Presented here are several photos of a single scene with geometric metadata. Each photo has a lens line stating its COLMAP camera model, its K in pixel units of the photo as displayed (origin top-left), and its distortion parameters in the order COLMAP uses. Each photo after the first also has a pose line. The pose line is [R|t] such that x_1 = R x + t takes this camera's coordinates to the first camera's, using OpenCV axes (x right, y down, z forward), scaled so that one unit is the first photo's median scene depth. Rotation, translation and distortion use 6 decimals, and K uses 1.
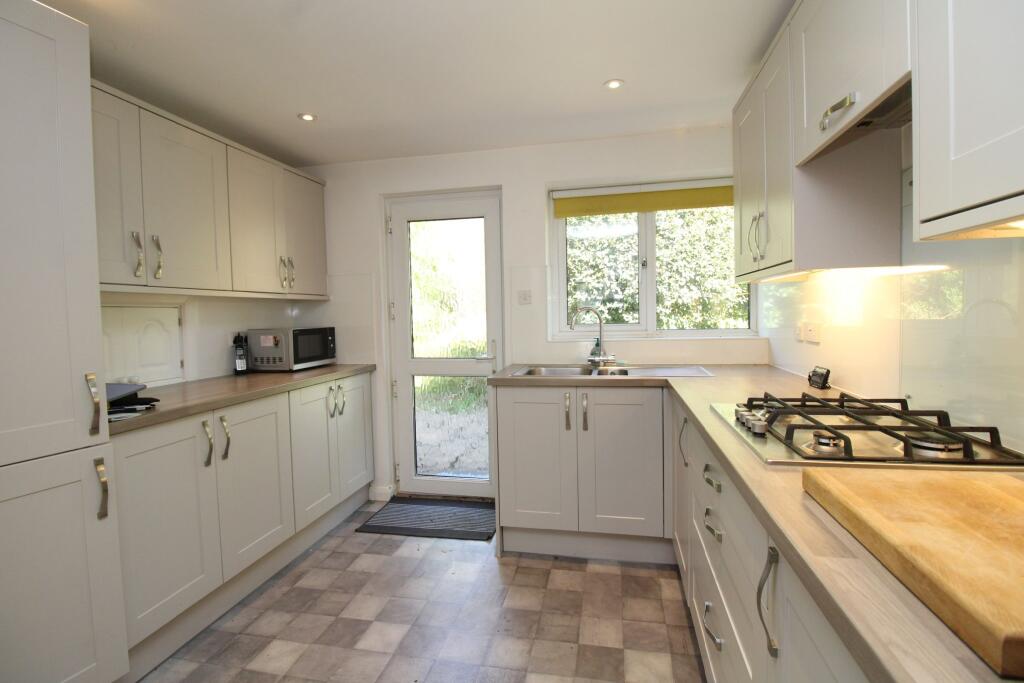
lens RADIAL K [[477.8, 0, 516.0], [0, 477.8, 336.8], [0, 0, 1]] dist [-0.007383, -0.003592]
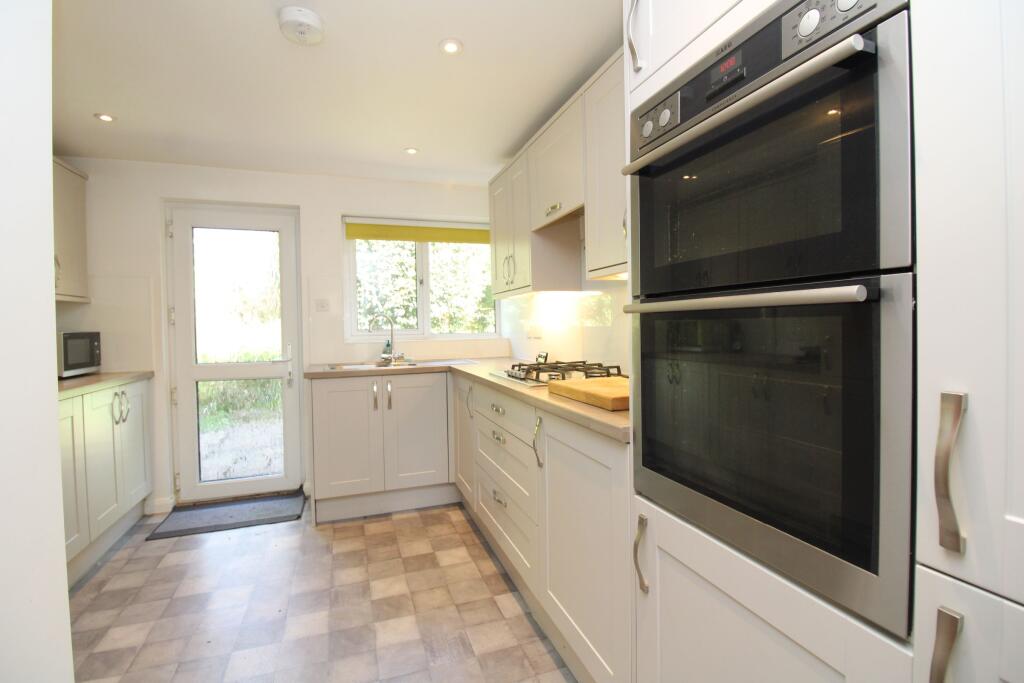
lens RADIAL K [[477.8, 0, 512.0], [0, 477.8, 337.6], [0, 0, 1]] dist [-0.007383, -0.003592]
pose [[0.858256, -0.005107, 0.513197, -0.189763], [0.022804, 0.999342, -0.028191, 0.039163], [-0.512716, 0.035898, 0.857808, -0.228372]]
